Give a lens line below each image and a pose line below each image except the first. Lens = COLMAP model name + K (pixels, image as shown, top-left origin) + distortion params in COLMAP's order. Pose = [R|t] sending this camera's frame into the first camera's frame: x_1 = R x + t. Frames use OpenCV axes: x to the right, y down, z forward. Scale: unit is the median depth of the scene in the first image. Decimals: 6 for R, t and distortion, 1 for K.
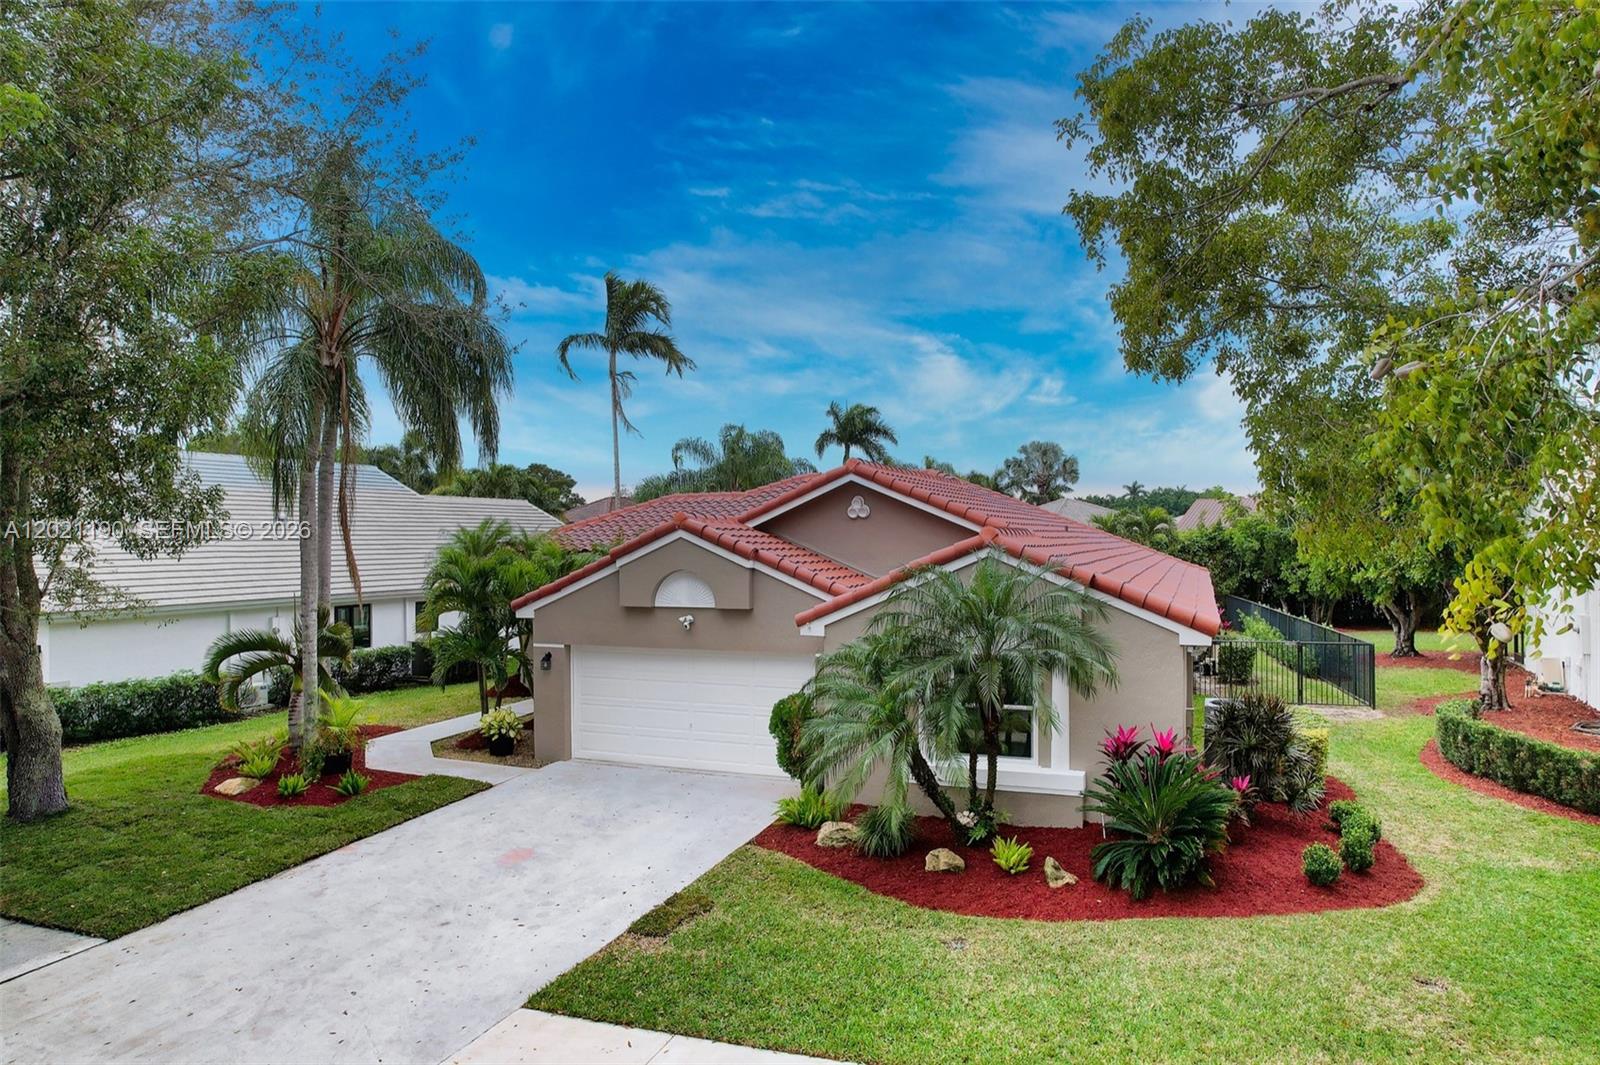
lens RADIAL K [[1018.9, 0, 800.0], [0, 1018.9, 532.5], [0, 0, 1]] dist [-0.094816, 0.088032]
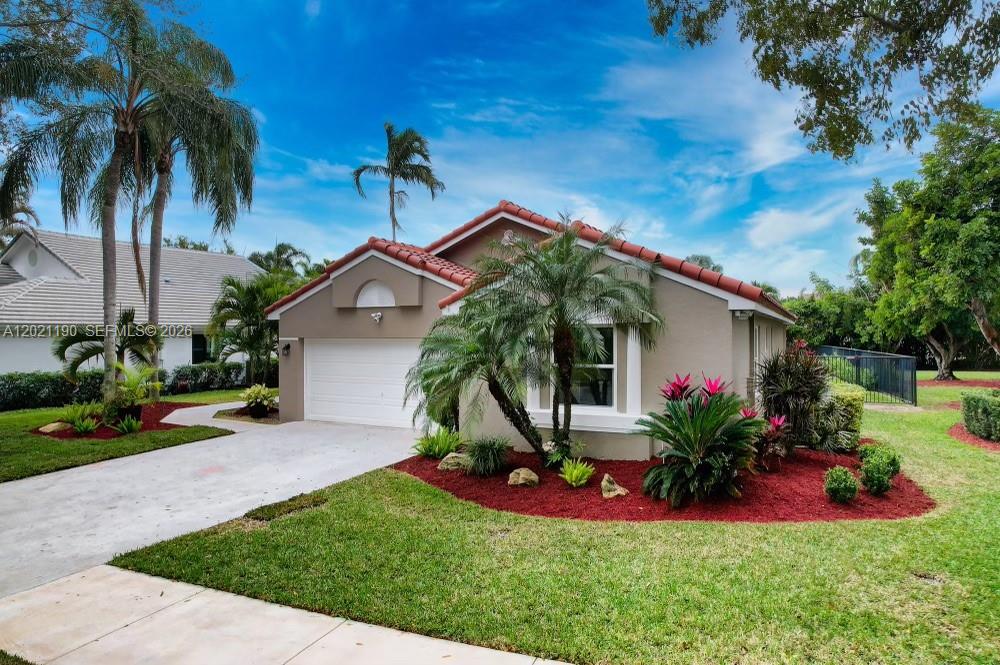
lens RADIAL K [[636.8, 0, 500.0], [0, 636.8, 332.5], [0, 0, 1]] dist [-0.094816, 0.088032]
pose [[0.996031, 0.004075, -0.088912, 0.177658], [-0.003649, 0.999981, 0.004947, 0.142672], [0.088930, -0.004603, 0.996027, 0.226604]]
